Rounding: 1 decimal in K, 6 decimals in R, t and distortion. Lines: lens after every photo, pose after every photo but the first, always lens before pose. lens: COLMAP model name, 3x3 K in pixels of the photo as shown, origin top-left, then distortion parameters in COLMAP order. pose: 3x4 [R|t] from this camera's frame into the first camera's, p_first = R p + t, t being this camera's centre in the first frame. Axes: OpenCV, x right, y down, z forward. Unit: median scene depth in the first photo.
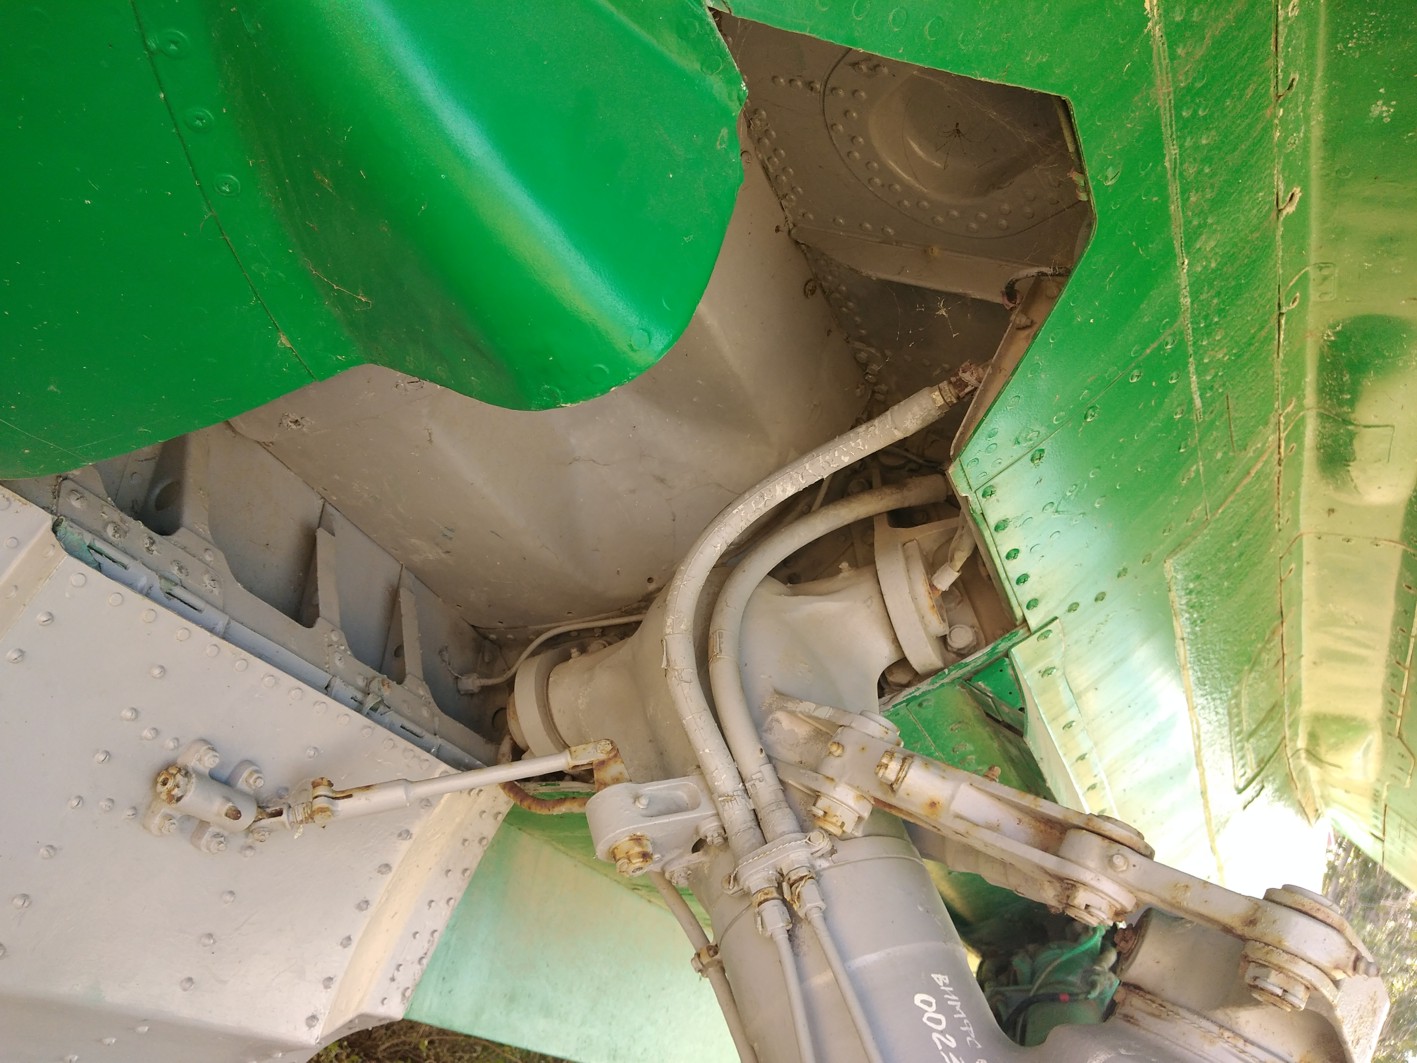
lens RADIAL K [[1142.9, 0, 708.9], [0, 1142.9, 525.6], [0, 0, 1]] dist [0.043884, -0.092844]
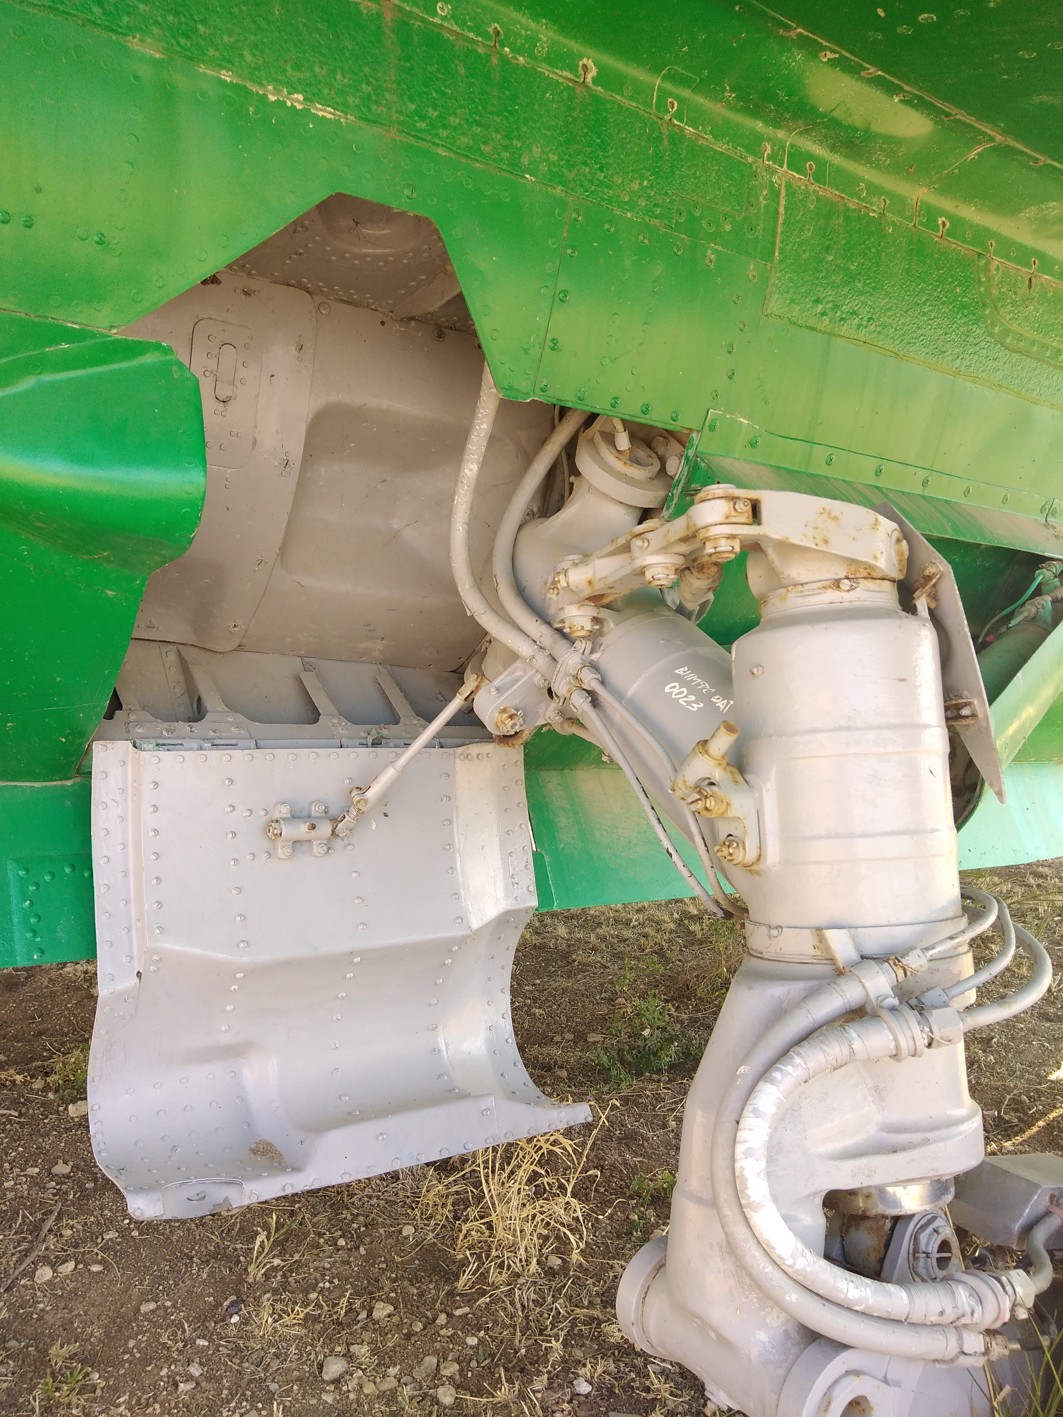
lens RADIAL K [[1142.9, 0, 526.1], [0, 1142.9, 701.1], [0, 0, 1]] dist [0.043884, -0.092844]
pose [[0.742740, -0.561070, -0.365427, 0.504241], [0.591275, 0.805698, -0.035274, 0.311998], [0.314215, -0.189869, 0.930171, -0.420198]]
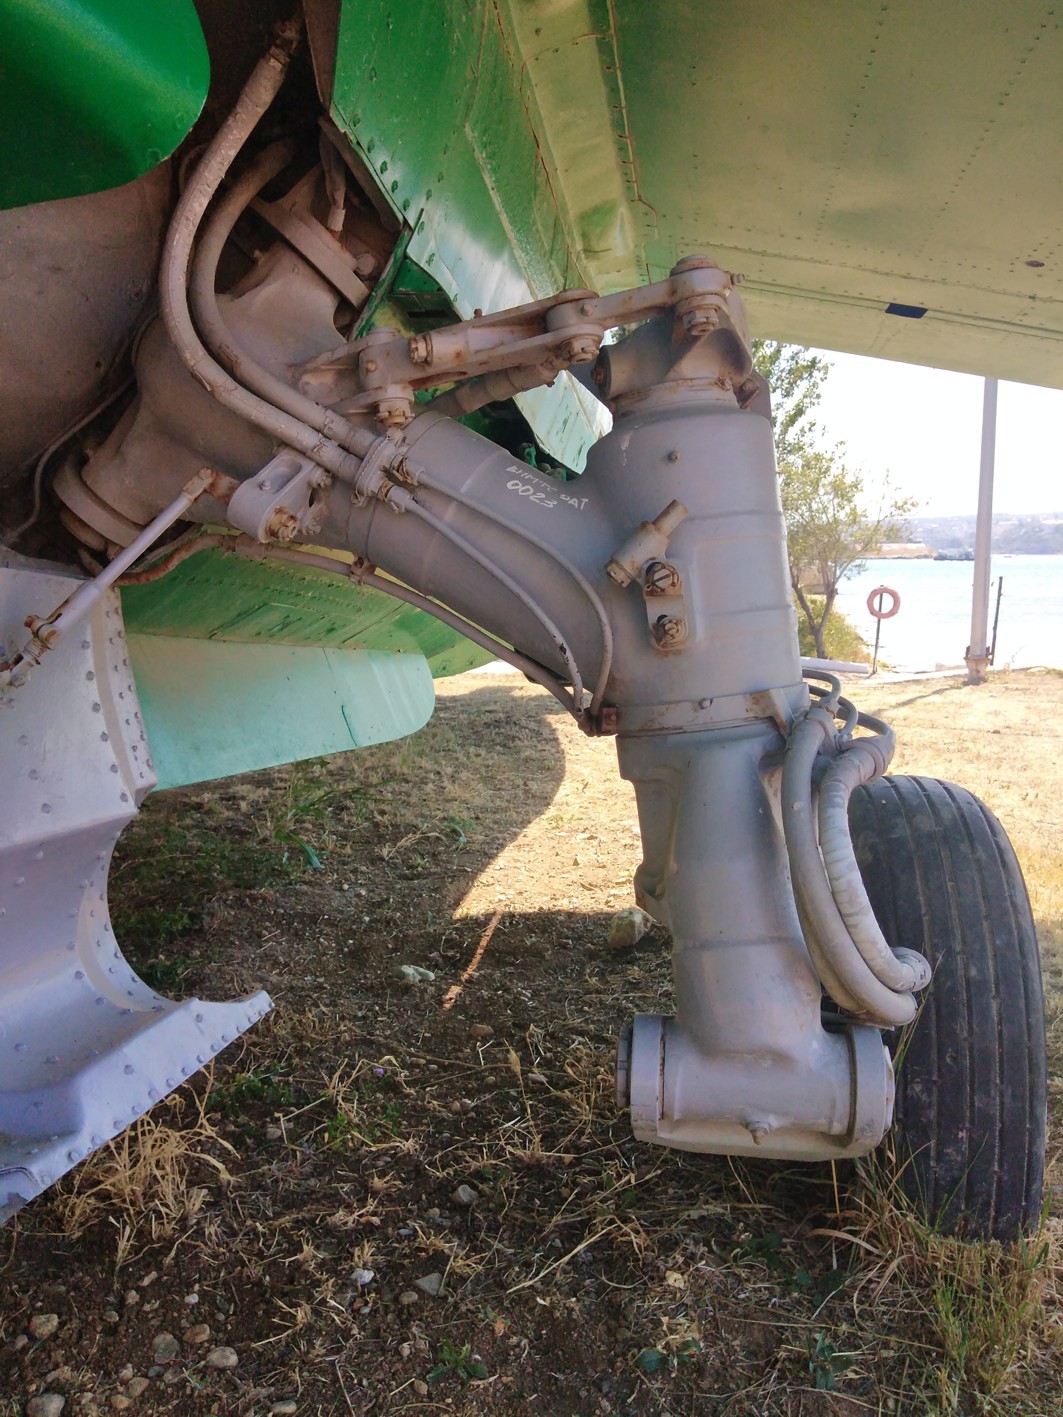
lens RADIAL K [[1142.9, 0, 520.6], [0, 1142.9, 713.5], [0, 0, 1]] dist [0.043884, -0.092844]
pose [[0.759148, -0.593341, 0.267659, -0.313857], [0.446123, 0.773710, 0.449830, -0.010988], [-0.473993, -0.222079, 0.852063, -0.266520]]
